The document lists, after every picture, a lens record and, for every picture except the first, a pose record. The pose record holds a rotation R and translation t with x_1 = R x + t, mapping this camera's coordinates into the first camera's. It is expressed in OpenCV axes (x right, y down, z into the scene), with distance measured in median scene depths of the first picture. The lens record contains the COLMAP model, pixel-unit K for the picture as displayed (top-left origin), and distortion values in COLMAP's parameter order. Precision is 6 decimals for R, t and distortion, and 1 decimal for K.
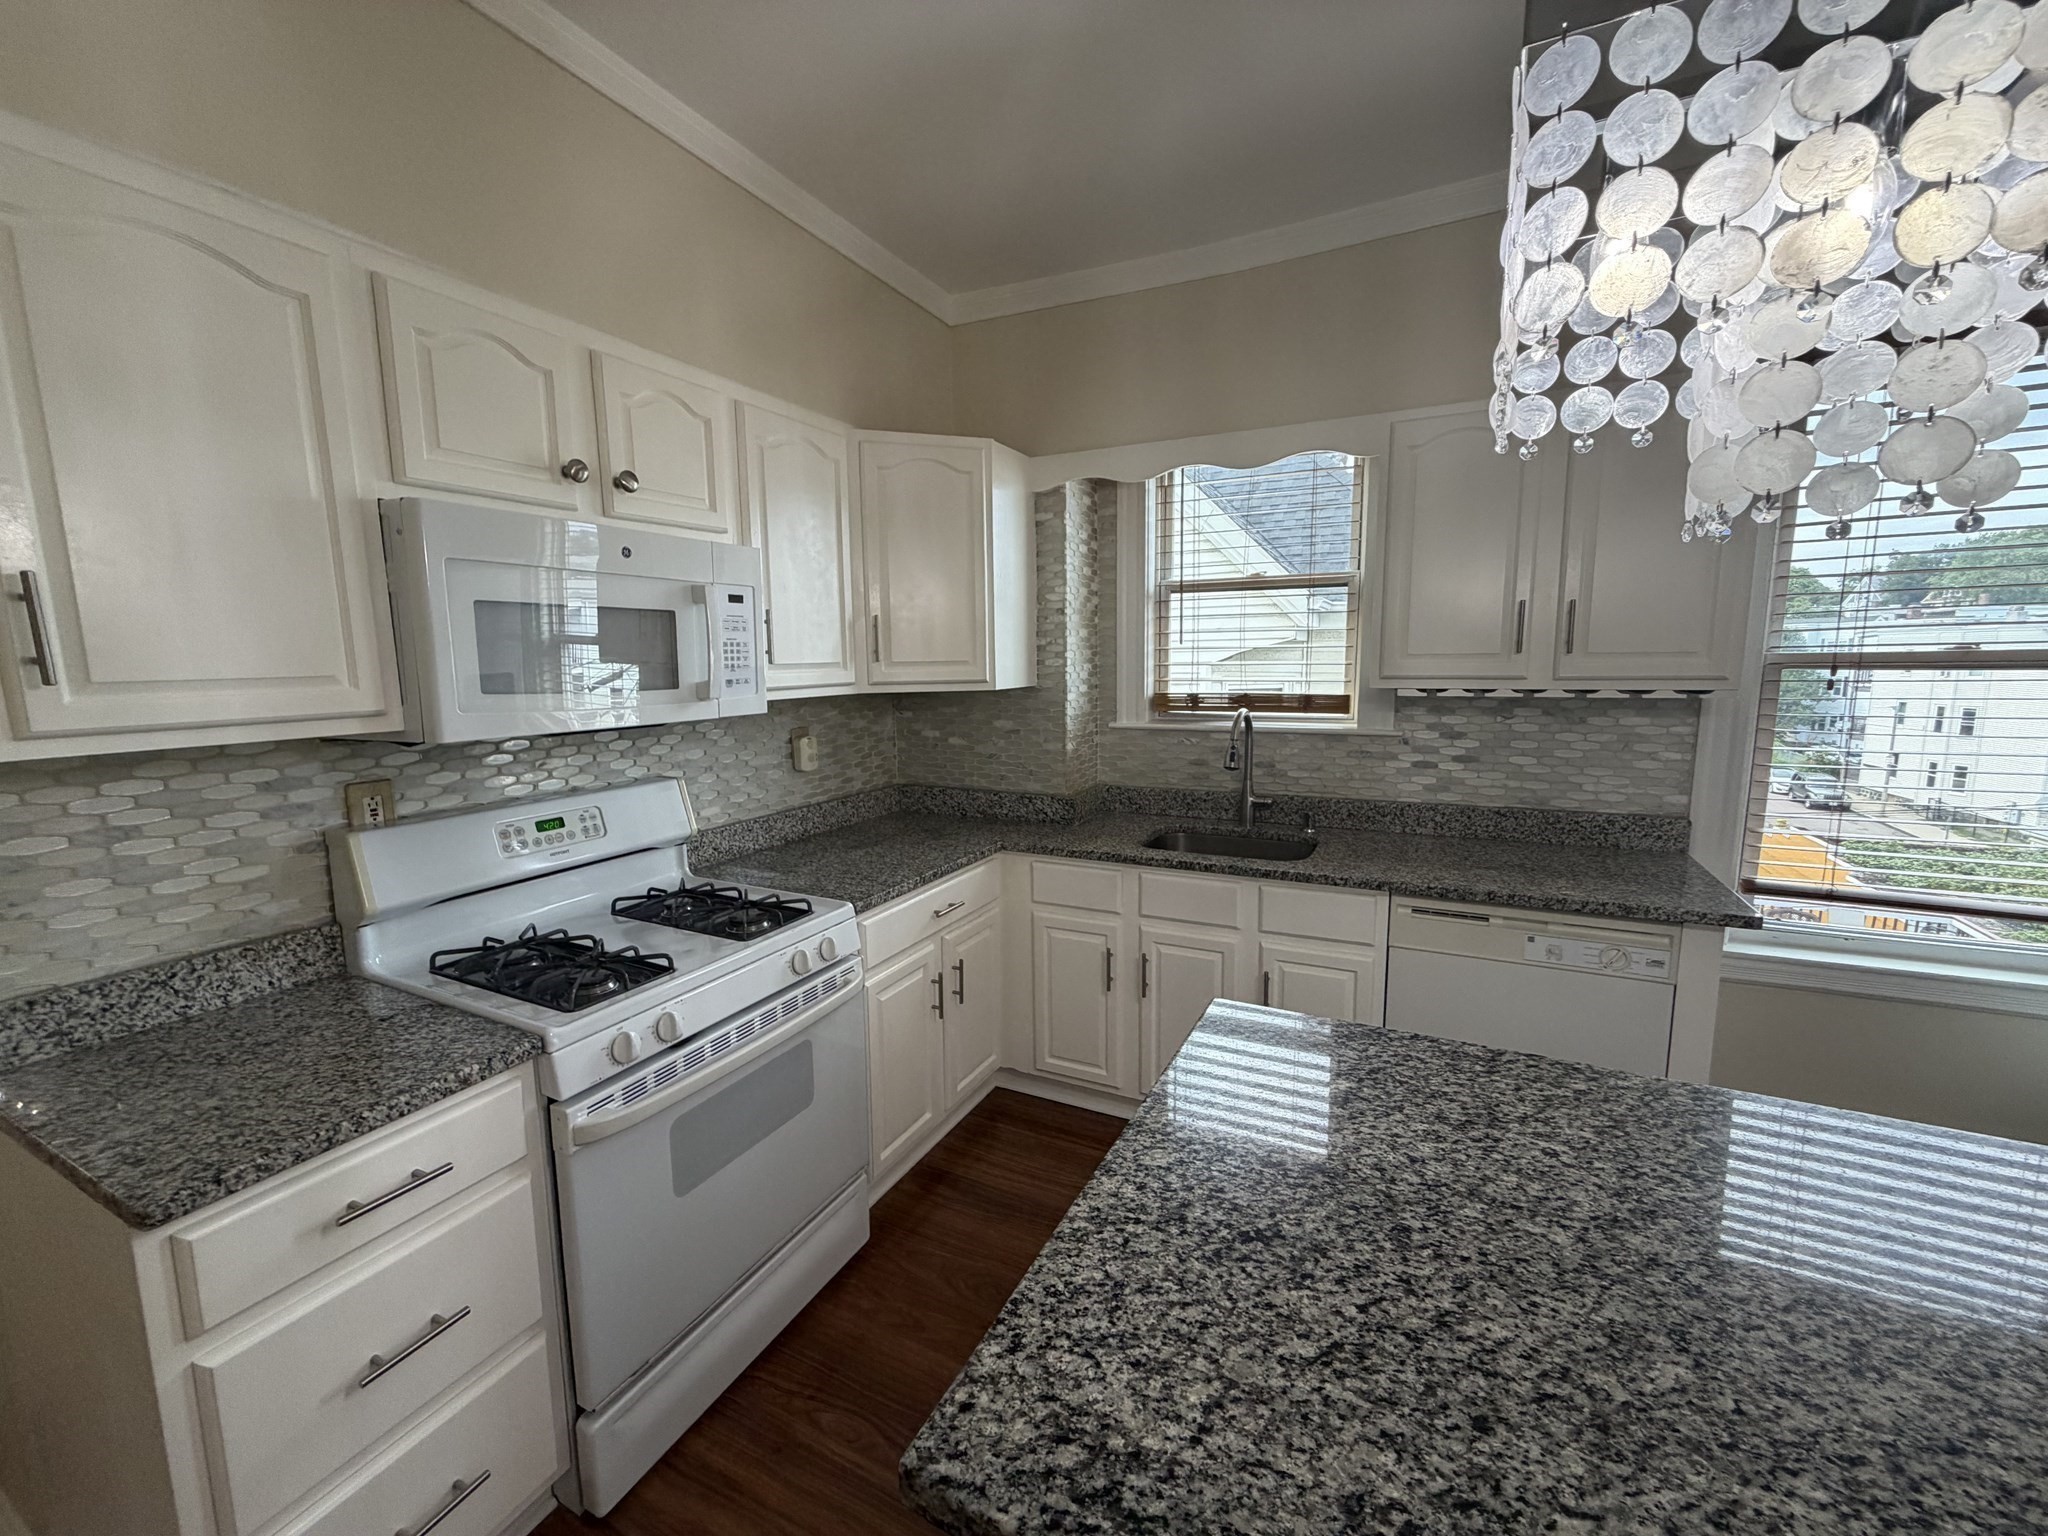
lens RADIAL K [[814.5, 0, 1018.5], [0, 814.5, 771.3], [0, 0, 1]] dist [-0.000872, 0.000632]
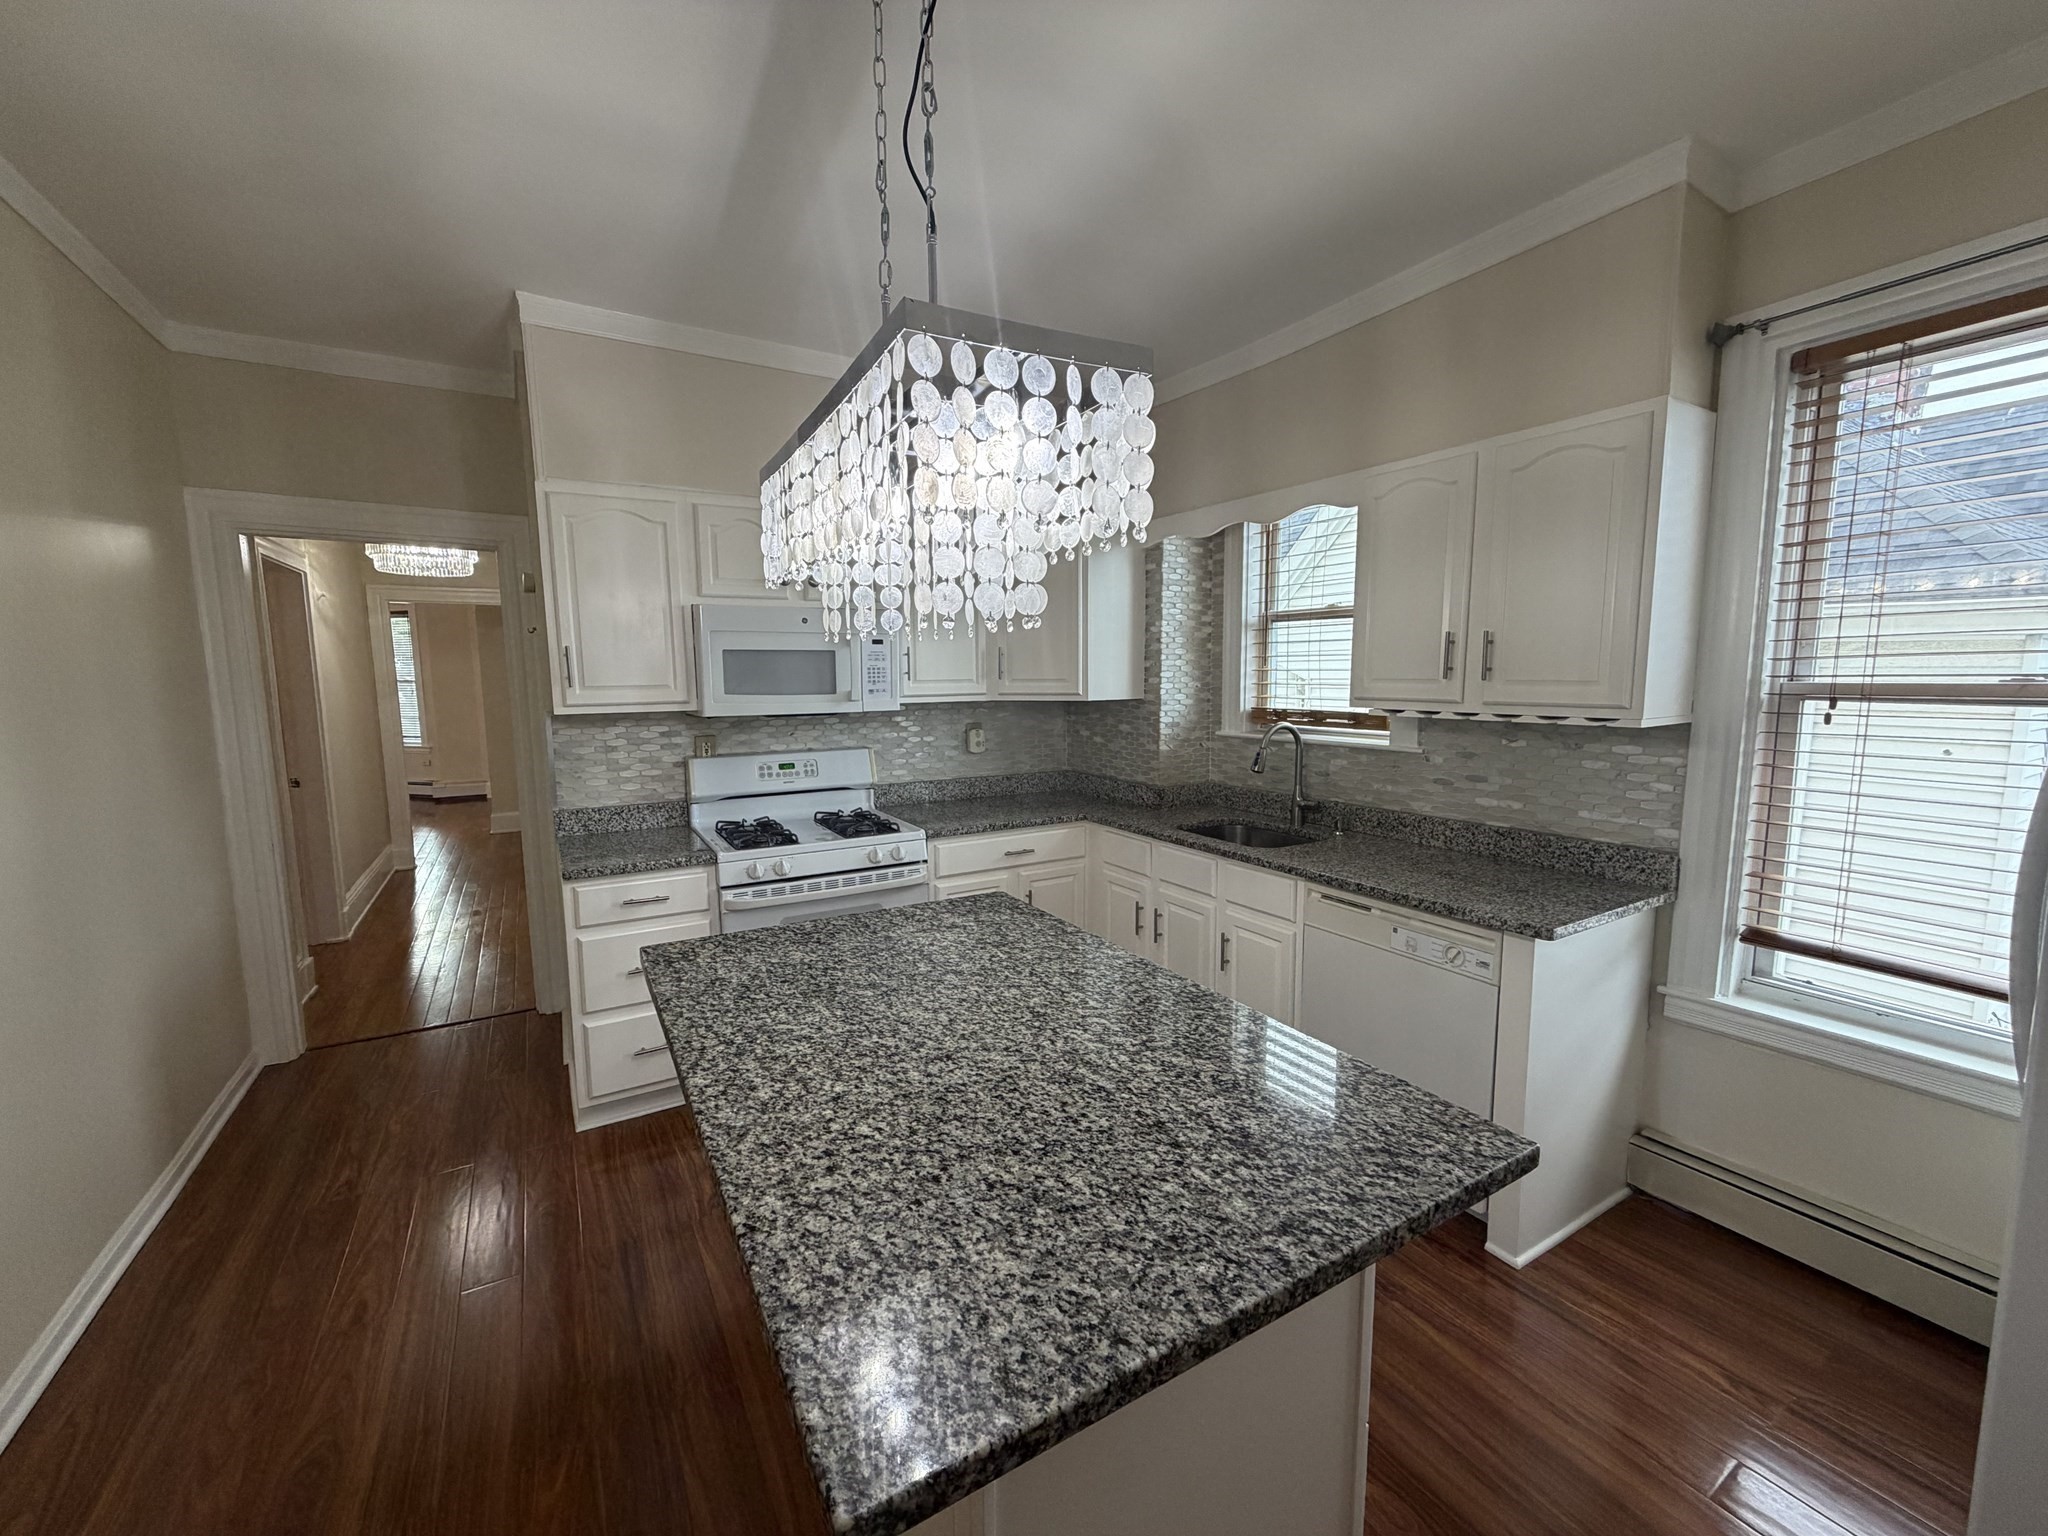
lens RADIAL K [[814.5, 0, 1019.0], [0, 814.5, 775.7], [0, 0, 1]] dist [-0.000872, 0.000632]
pose [[0.843645, 0.075805, -0.531524, 0.738083], [-0.079015, 0.996733, 0.016738, 0.012370], [0.531056, 0.027877, 0.846878, -0.240944]]
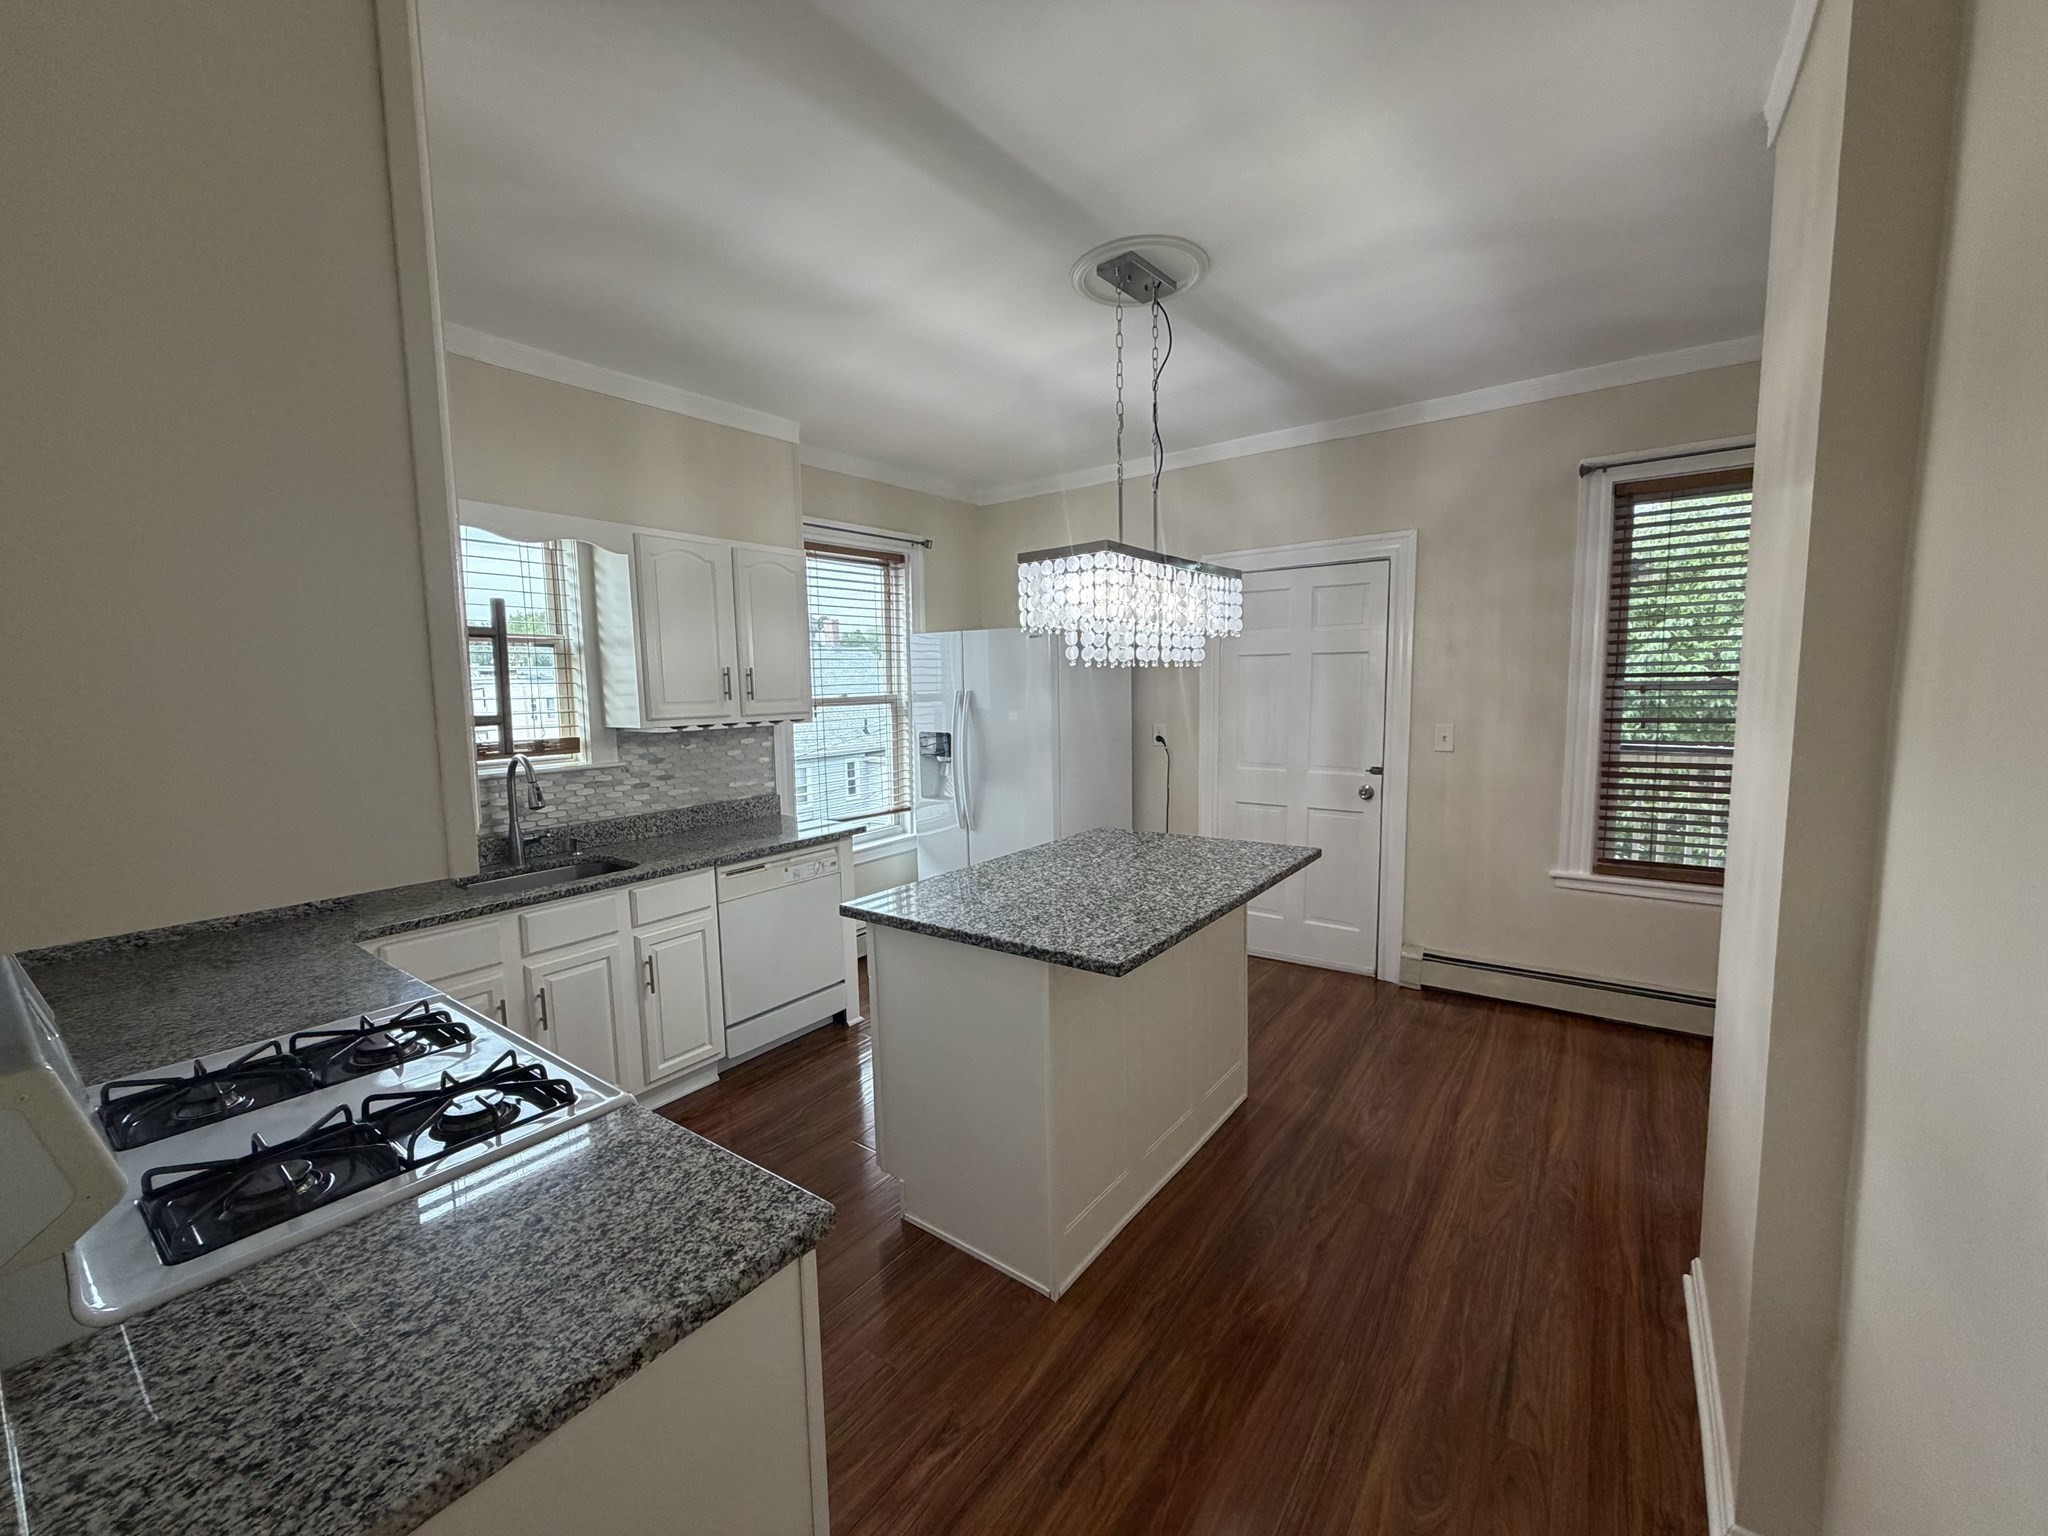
lens RADIAL K [[814.5, 0, 1021.1], [0, 814.5, 771.1], [0, 0, 1]] dist [-0.000872, 0.000632]
pose [[0.160873, -0.095555, 0.982339, -0.867052], [0.156919, 0.985119, 0.070128, -0.033405], [-0.974421, 0.142866, 0.173473, 0.203509]]
